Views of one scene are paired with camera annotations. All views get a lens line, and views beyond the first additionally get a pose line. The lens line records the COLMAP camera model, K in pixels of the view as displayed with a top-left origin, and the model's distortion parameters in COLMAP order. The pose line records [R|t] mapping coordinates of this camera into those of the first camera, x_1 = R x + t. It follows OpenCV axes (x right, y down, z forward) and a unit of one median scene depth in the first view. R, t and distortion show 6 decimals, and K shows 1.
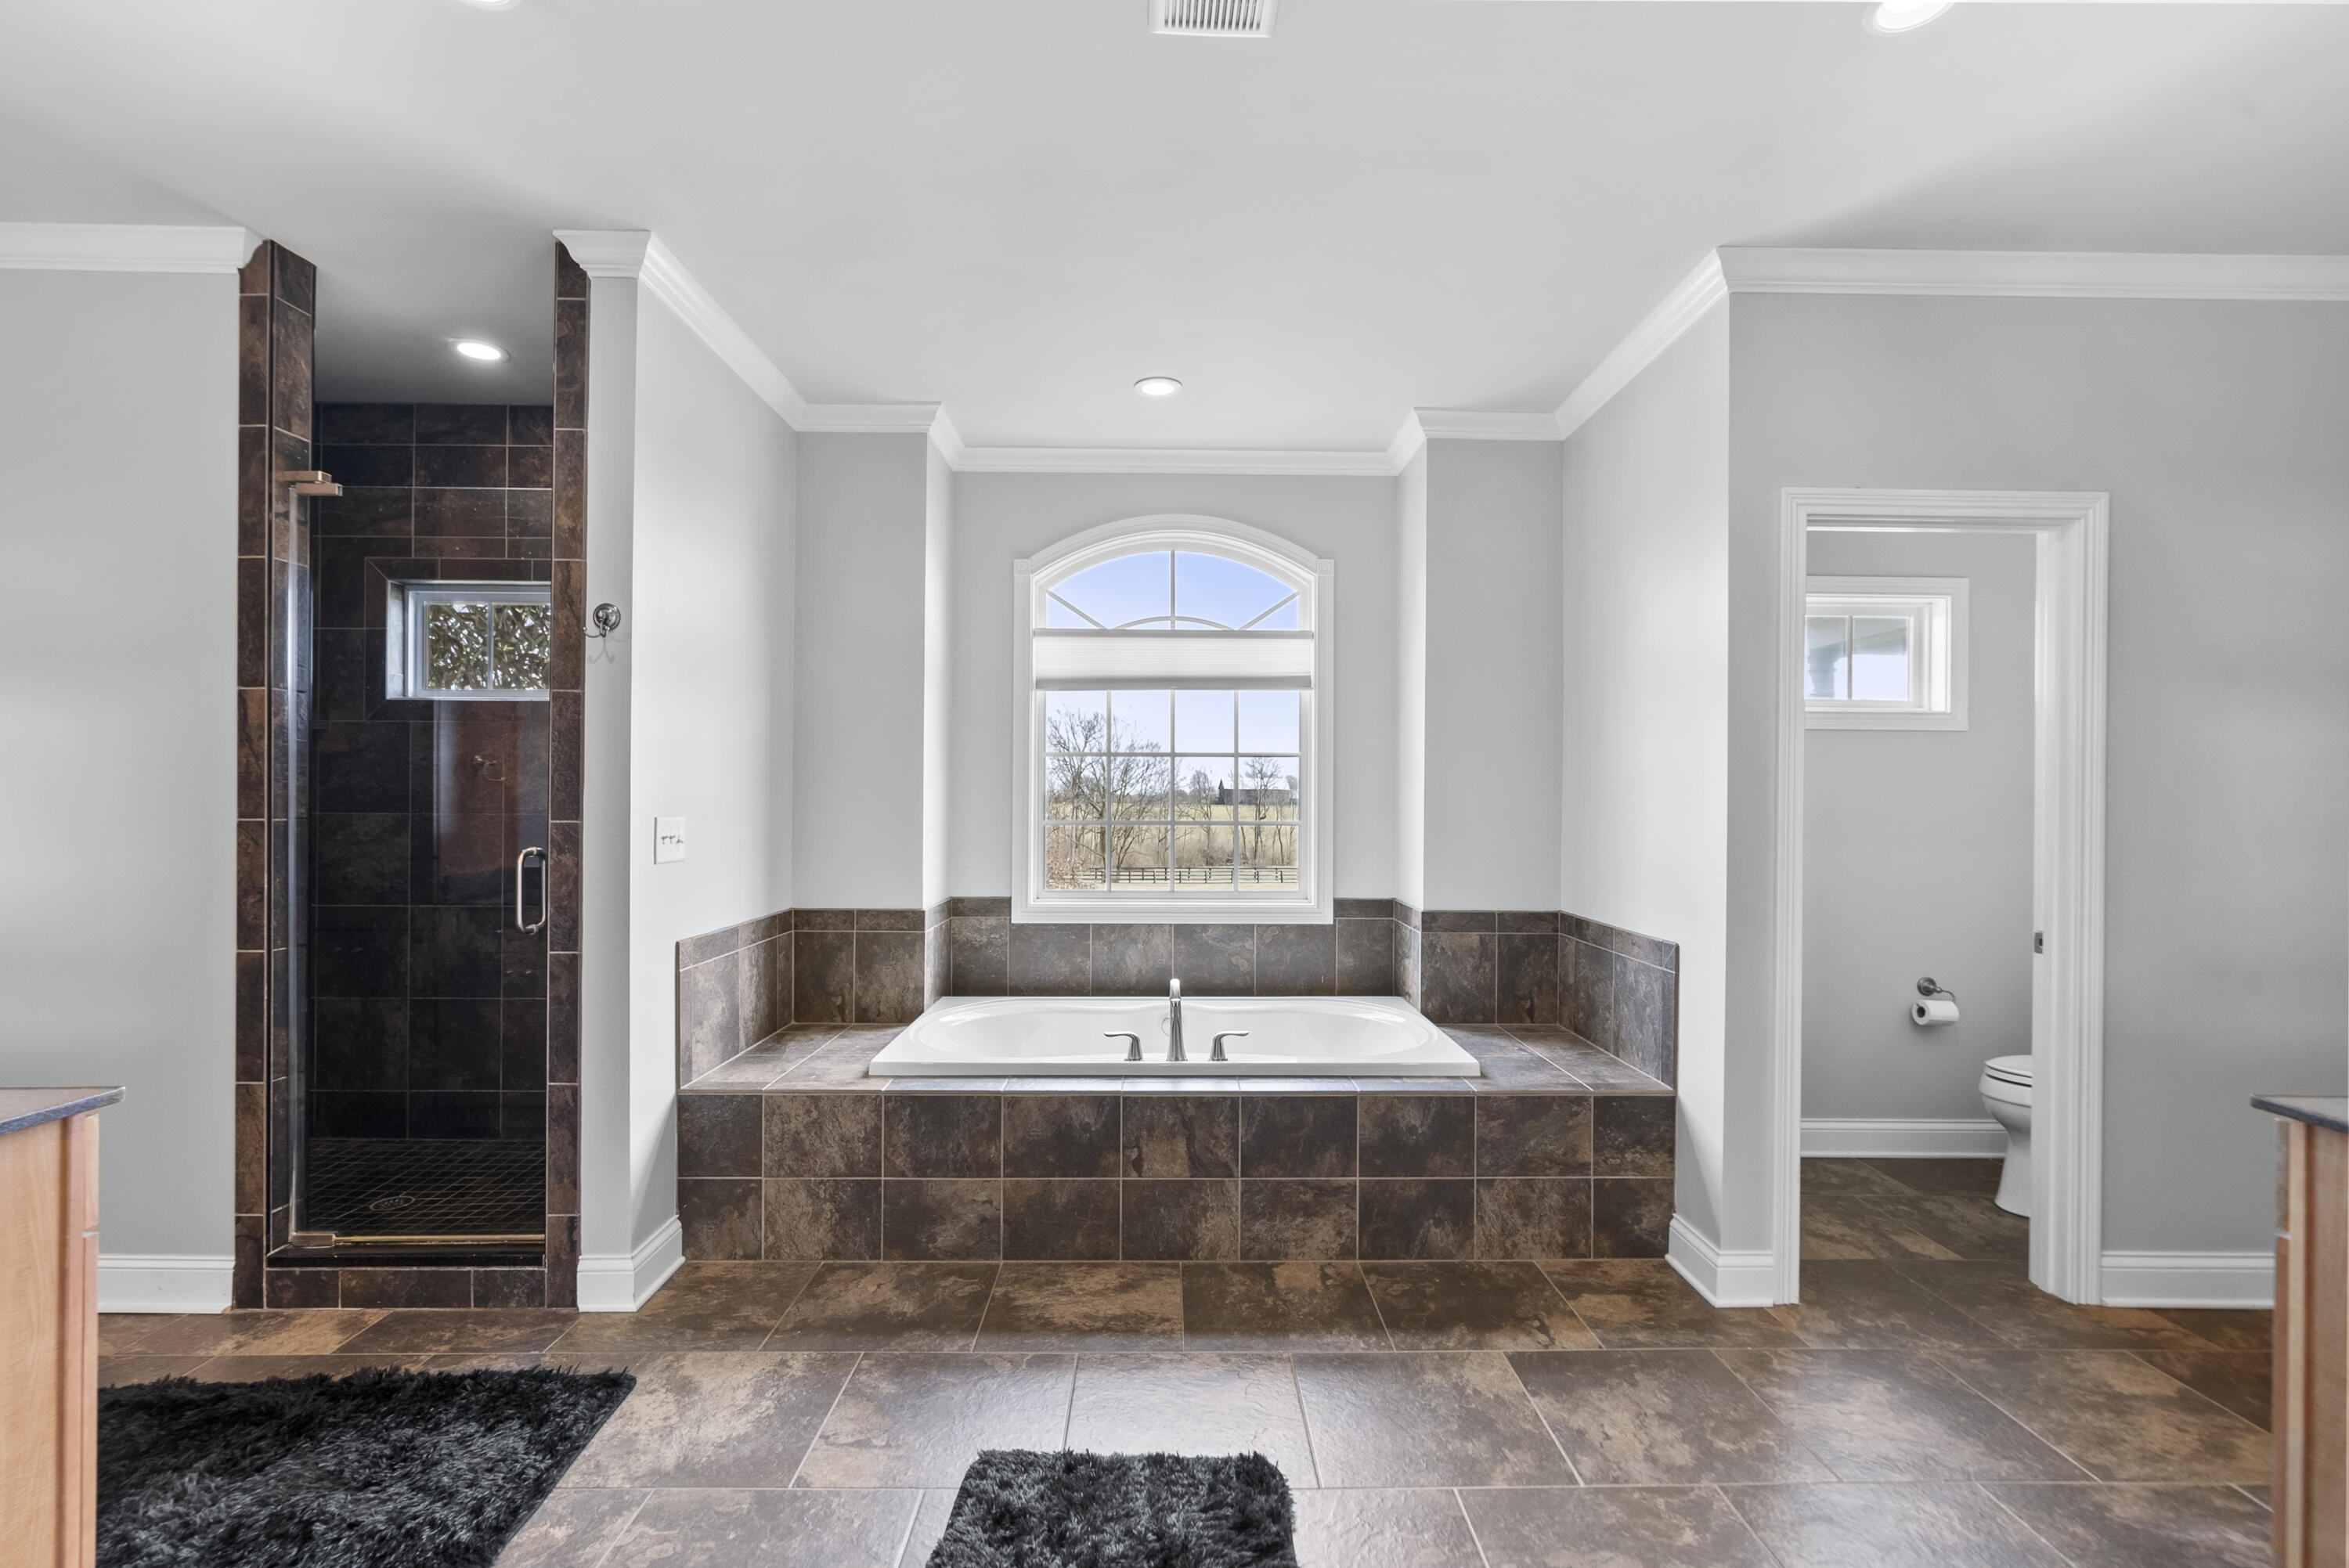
lens RADIAL K [[1042.5, 0, 1174.5], [0, 1042.5, 784.0], [0, 0, 1]] dist [-0.001201, 0.001002]
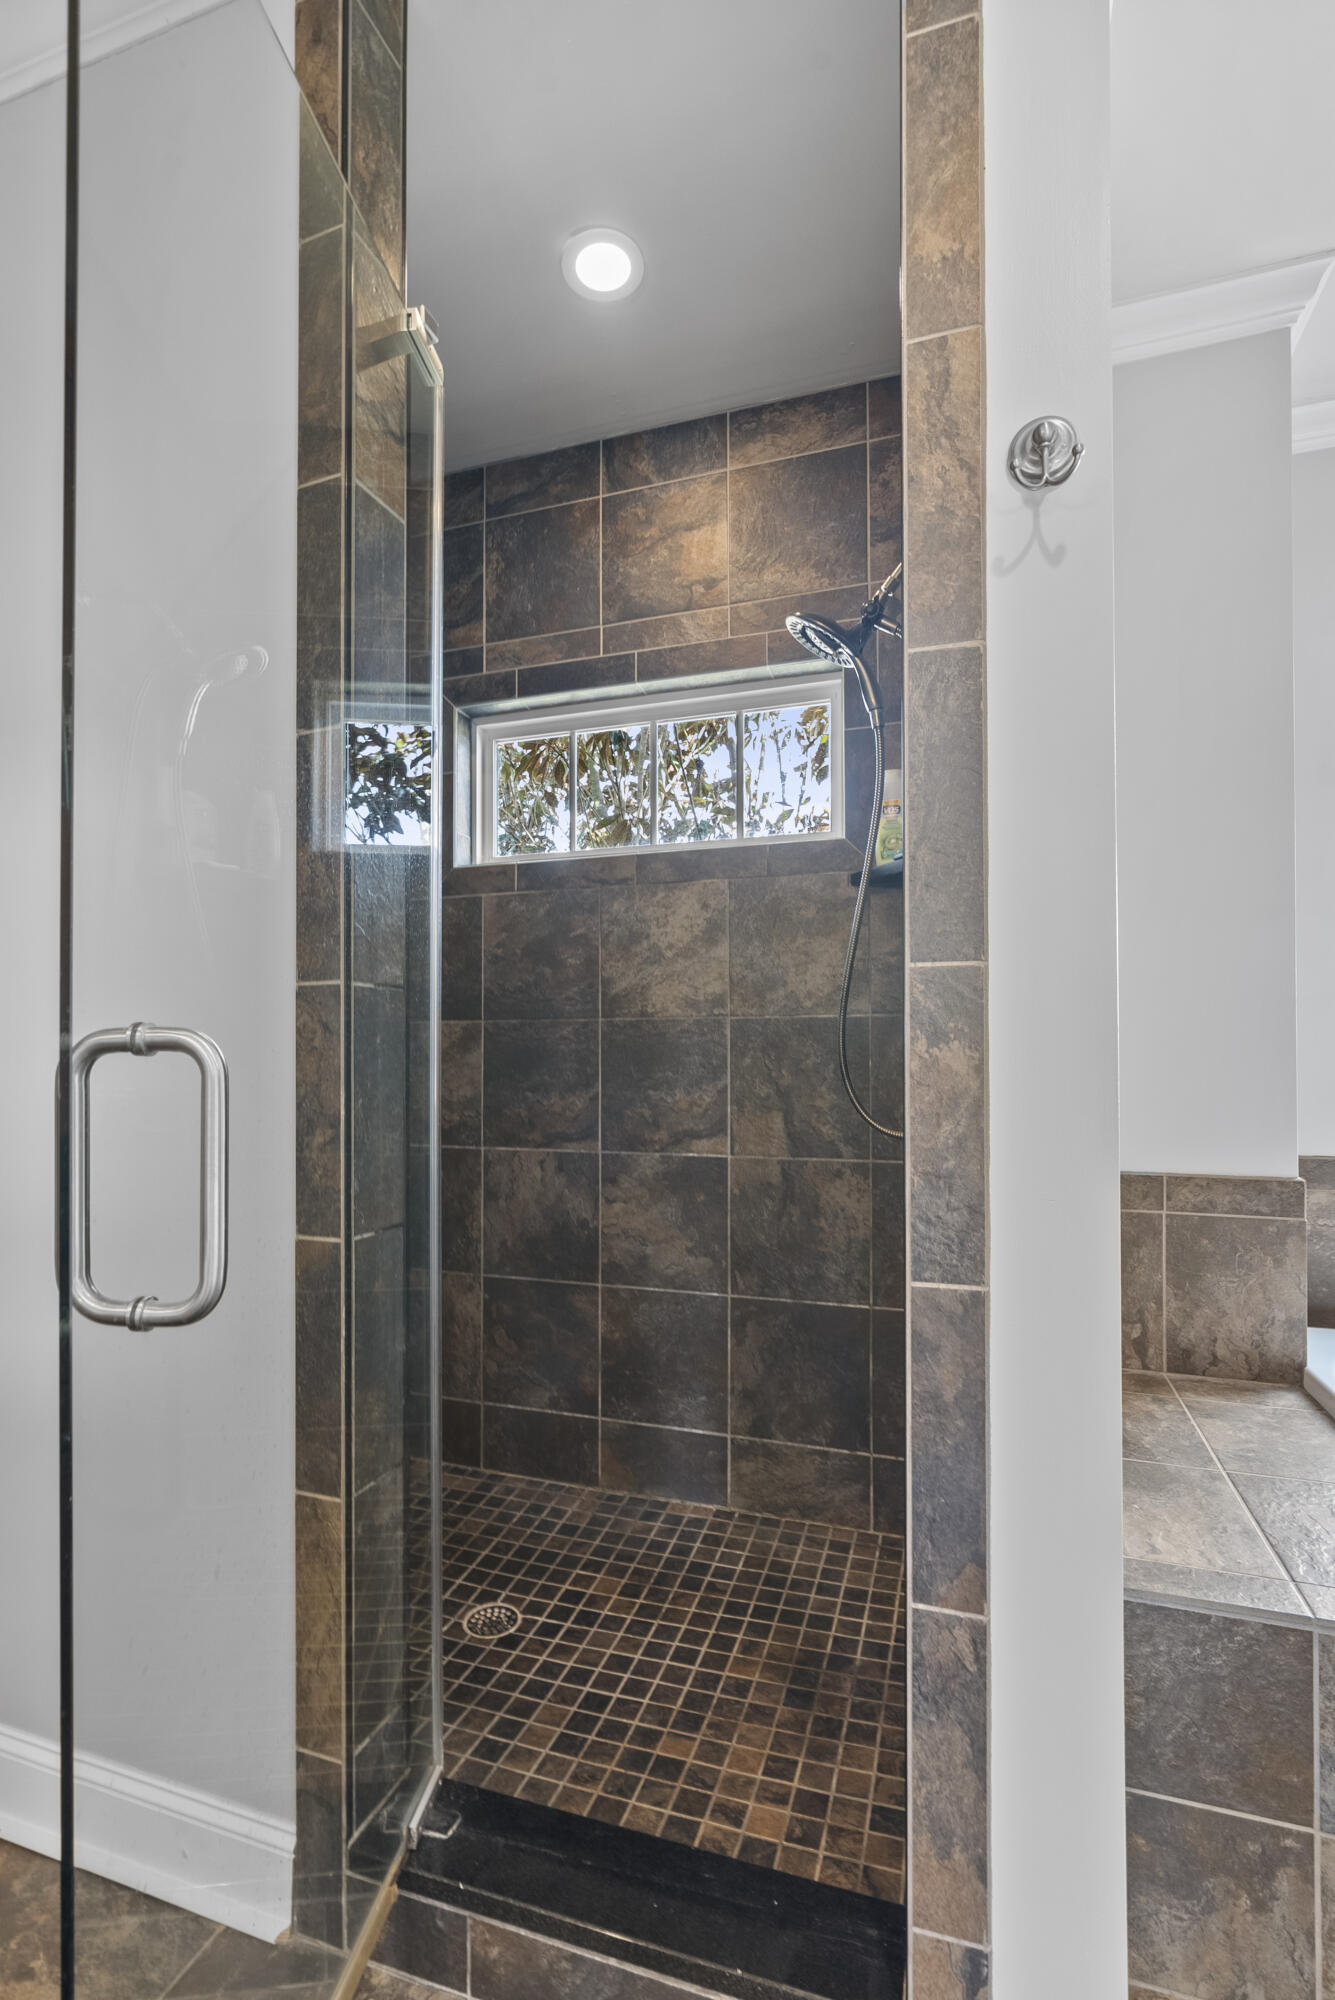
lens RADIAL K [[909.9, 0, 669.1], [0, 909.9, 1022.9], [0, 0, 1]] dist [-0.005577, 0.000340]
pose [[0.944272, -0.018938, -0.328622, -0.459845], [0.011818, 0.999650, -0.023650, 0.053184], [0.328955, 0.018448, 0.944166, 0.506399]]
